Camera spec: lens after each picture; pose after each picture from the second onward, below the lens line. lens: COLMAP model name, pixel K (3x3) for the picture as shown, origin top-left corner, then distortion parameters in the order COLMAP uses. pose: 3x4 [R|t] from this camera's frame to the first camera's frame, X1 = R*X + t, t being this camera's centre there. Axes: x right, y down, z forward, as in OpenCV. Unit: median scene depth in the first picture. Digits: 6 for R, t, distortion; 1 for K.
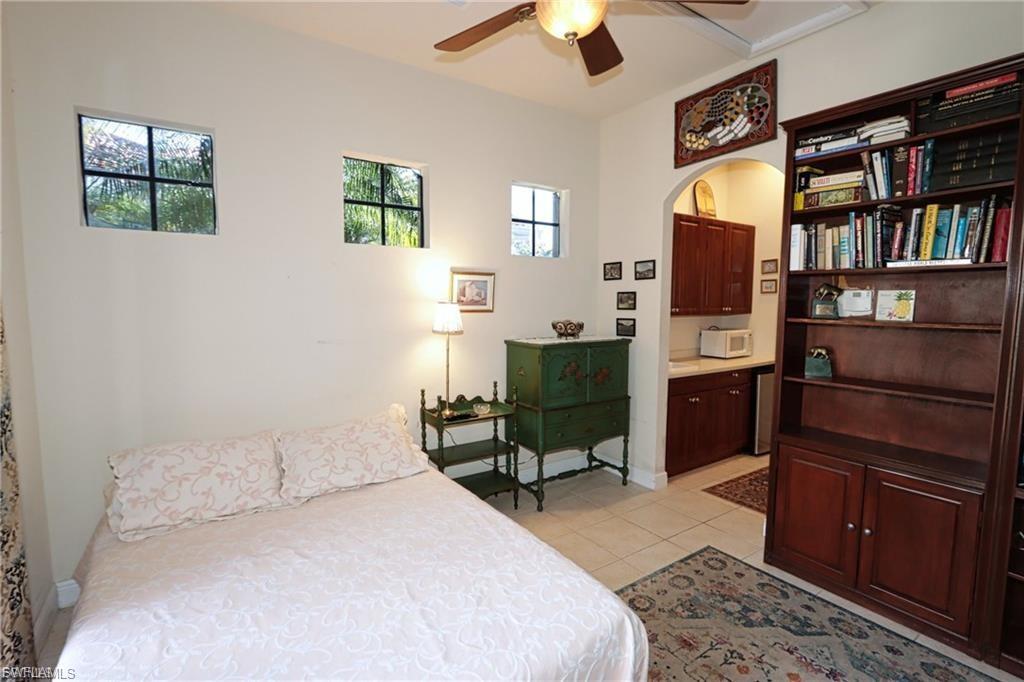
lens RADIAL K [[473.1, 0, 511.8], [0, 473.1, 342.8], [0, 0, 1]] dist [-0.017495, 0.001257]
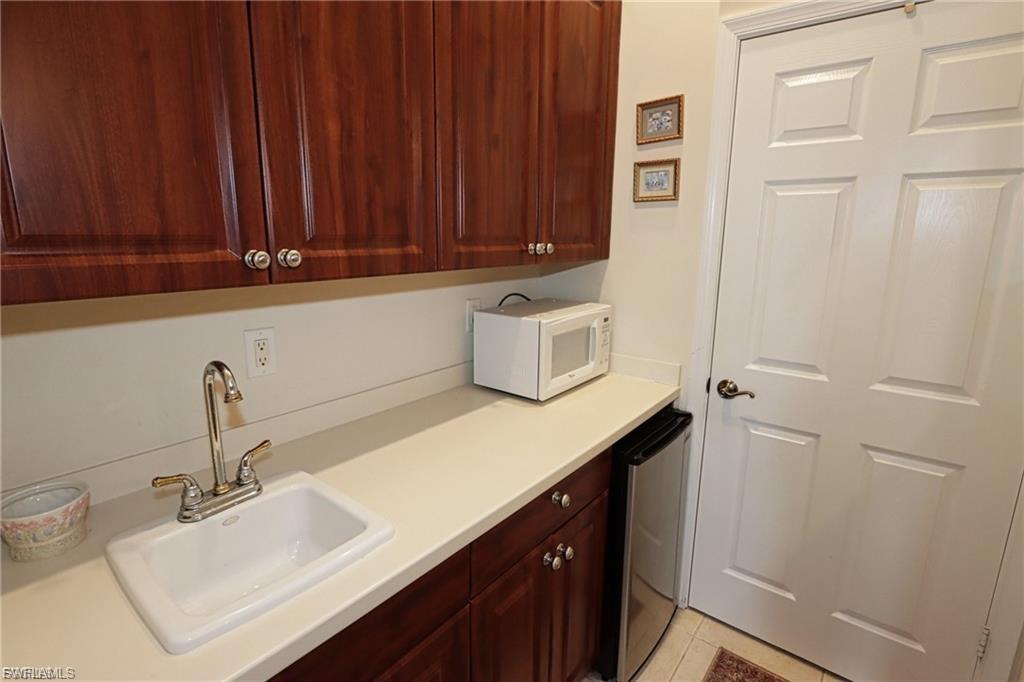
lens RADIAL K [[511.5, 0, 511.3], [0, 511.5, 340.2], [0, 0, 1]] dist [-0.032629, 0.000486]
pose [[0.952554, -0.053901, 0.299558, 0.321671], [0.016350, 0.991835, 0.126475, -0.052014], [-0.303930, -0.115576, 0.945658, 0.655897]]
